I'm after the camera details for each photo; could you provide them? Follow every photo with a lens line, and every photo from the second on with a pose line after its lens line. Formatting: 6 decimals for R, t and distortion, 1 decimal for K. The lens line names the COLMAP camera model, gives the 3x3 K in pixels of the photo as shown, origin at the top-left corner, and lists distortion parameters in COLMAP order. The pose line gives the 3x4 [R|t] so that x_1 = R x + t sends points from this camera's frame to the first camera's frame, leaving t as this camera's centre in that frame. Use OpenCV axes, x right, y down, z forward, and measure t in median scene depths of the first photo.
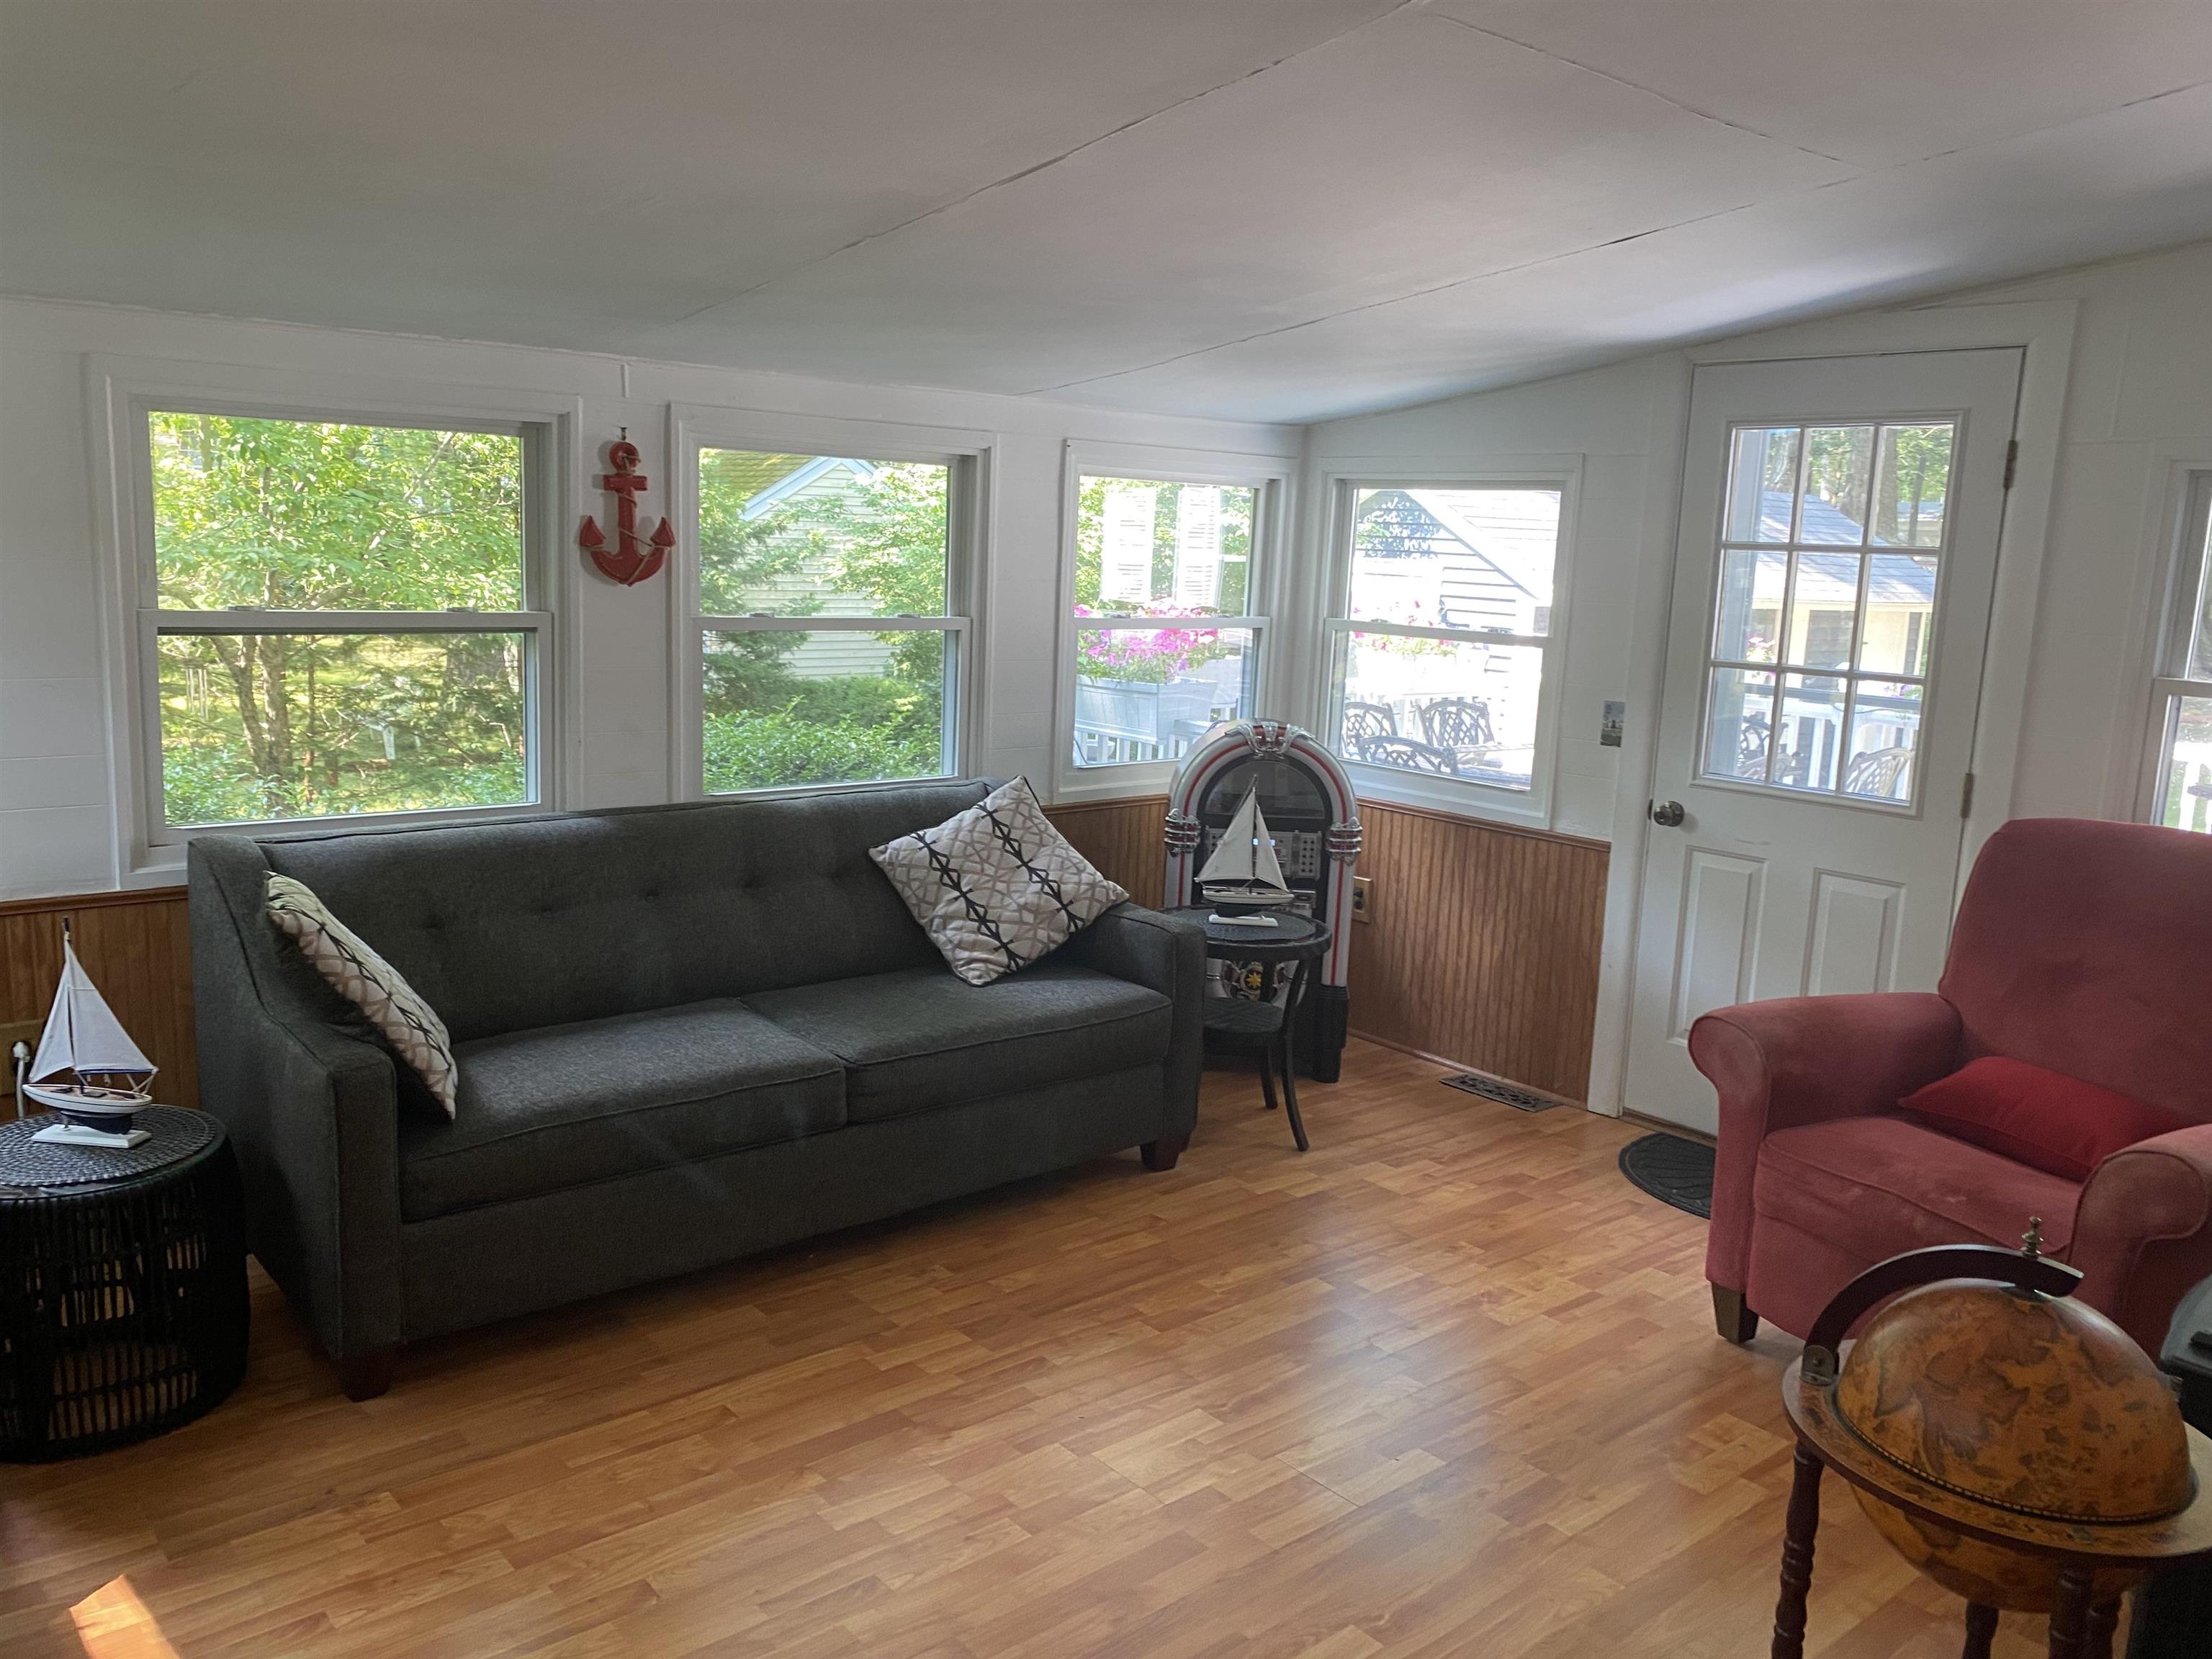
lens RADIAL K [[1703.4, 0, 1087.5], [0, 1703.4, 827.9], [0, 0, 1]] dist [0.010167, -0.008708]
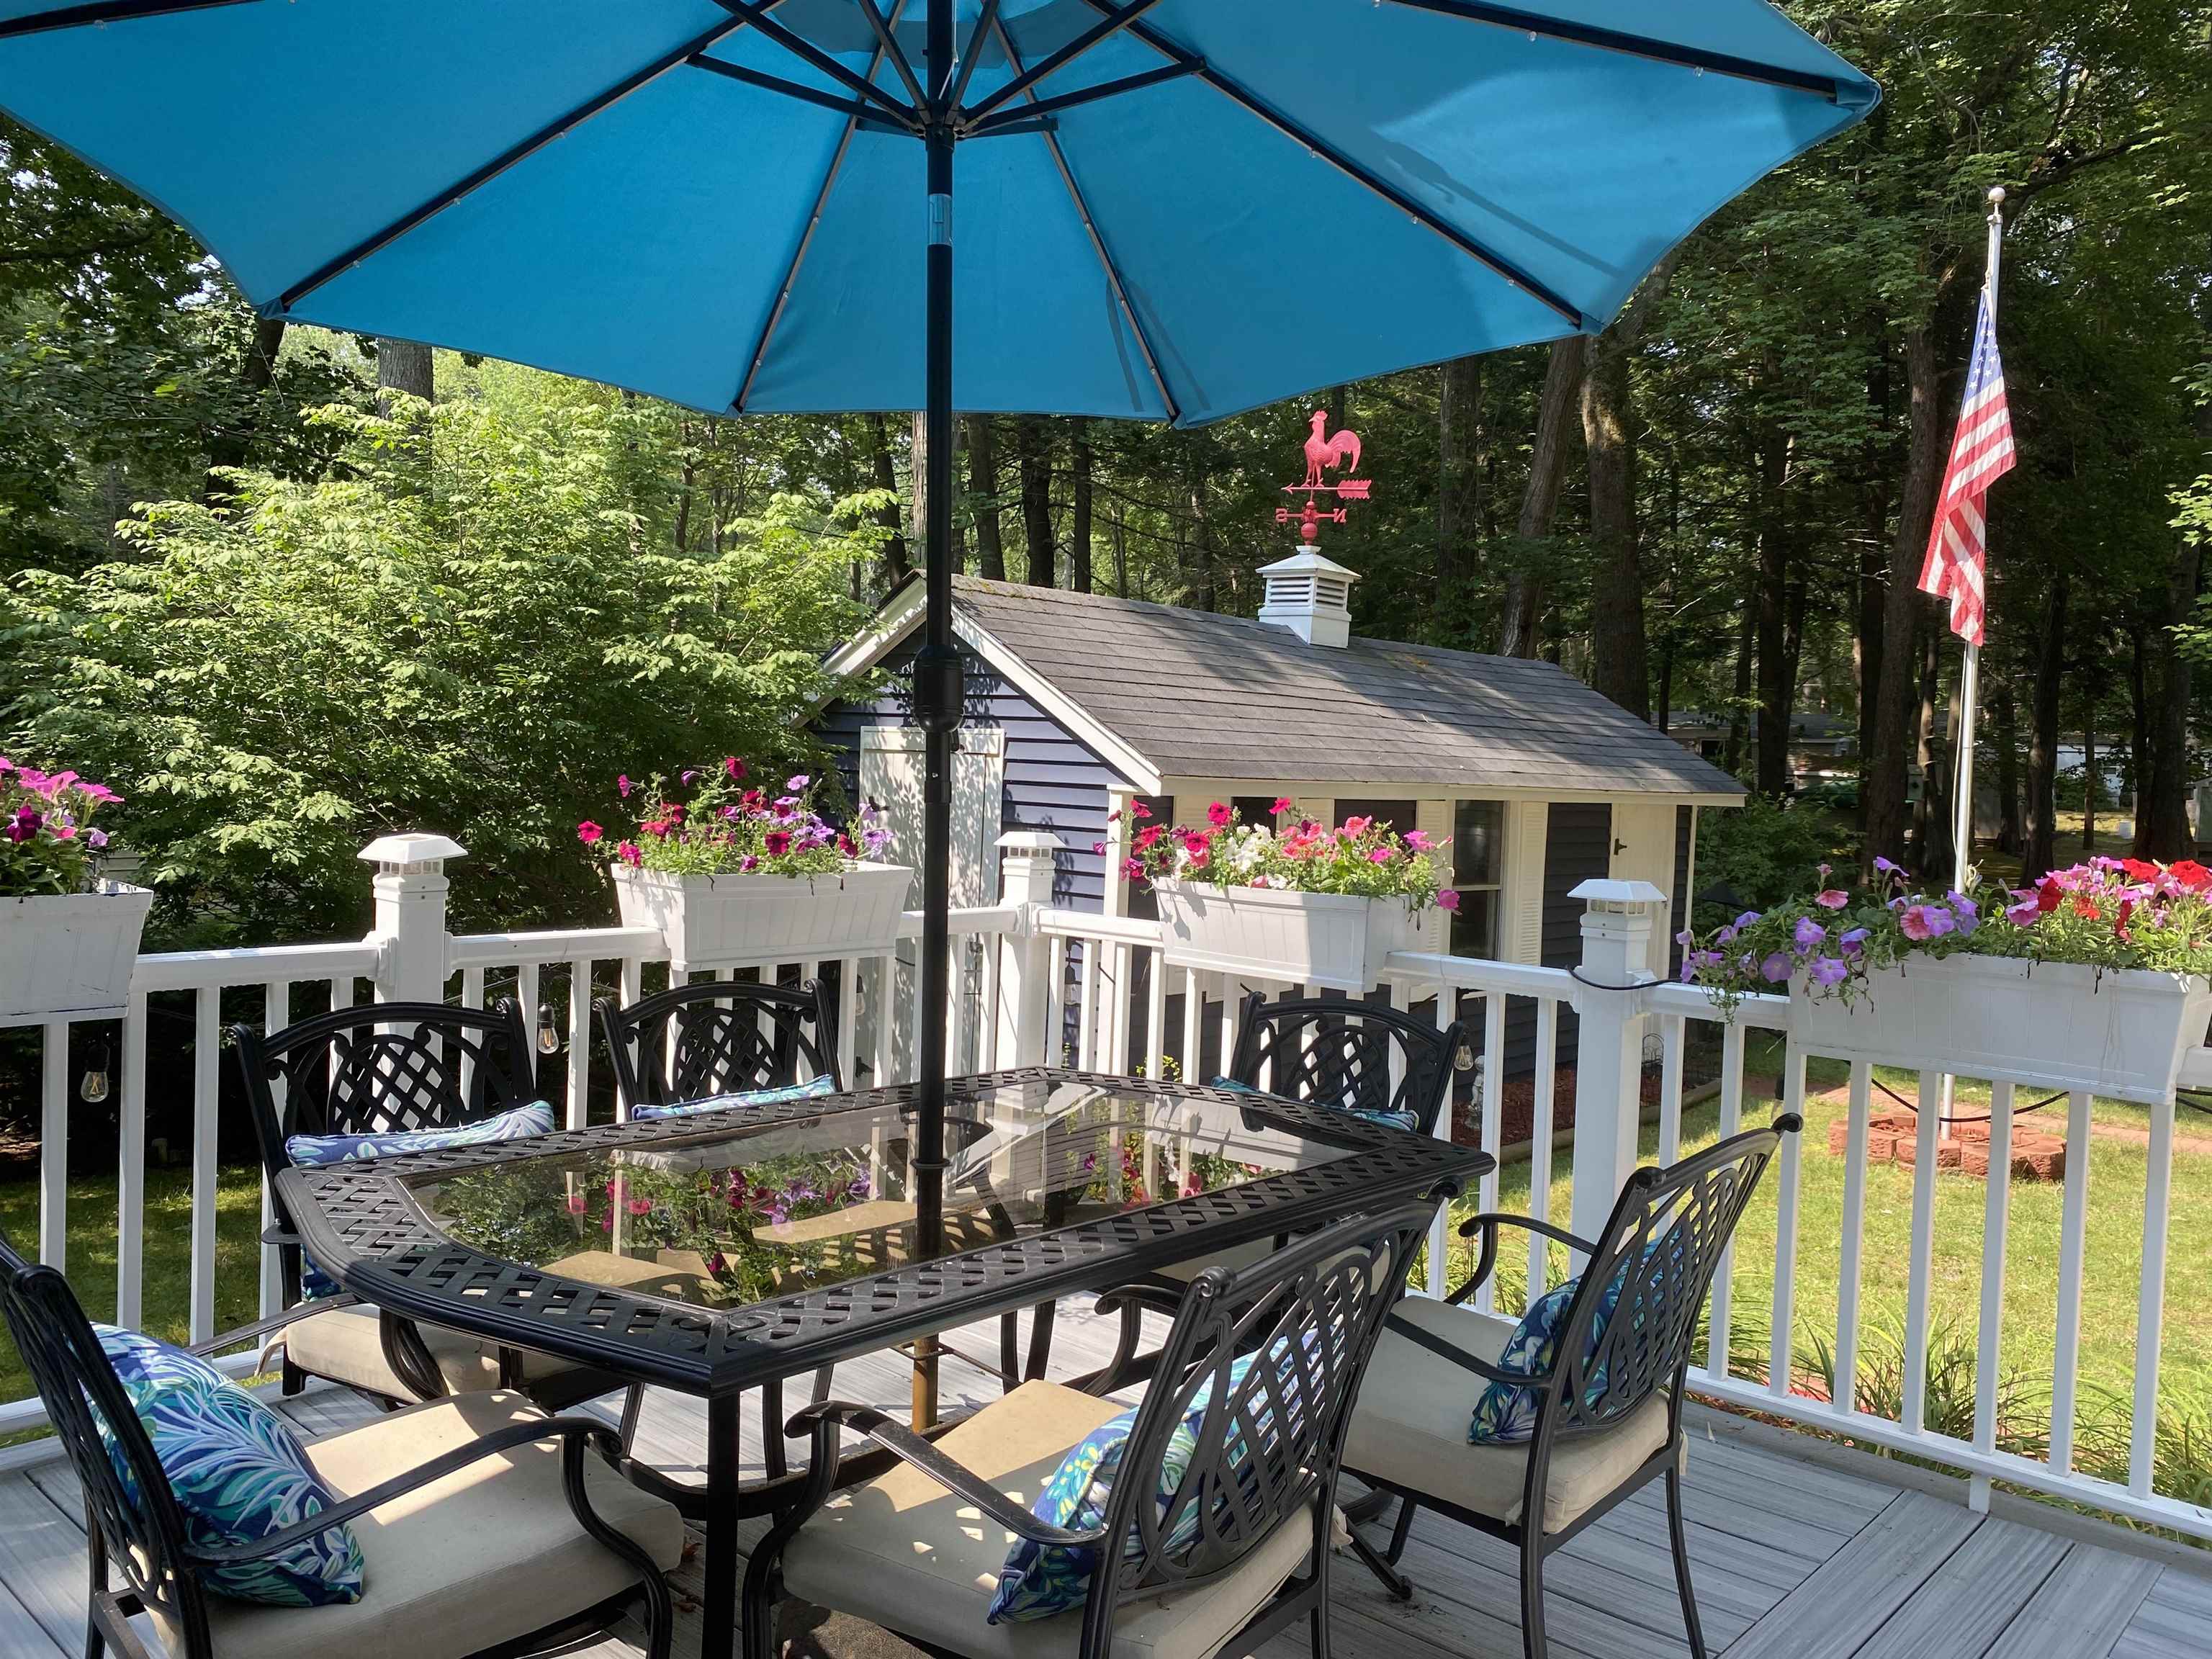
lens RADIAL K [[1703.4, 0, 1087.5], [0, 1703.4, 827.9], [0, 0, 1]] dist [0.010167, -0.008708]
pose [[0.992178, -0.009331, 0.124482, 0.157033], [0.024815, 0.992043, -0.123431, -0.036416], [-0.122340, 0.125555, 0.984515, 0.349630]]
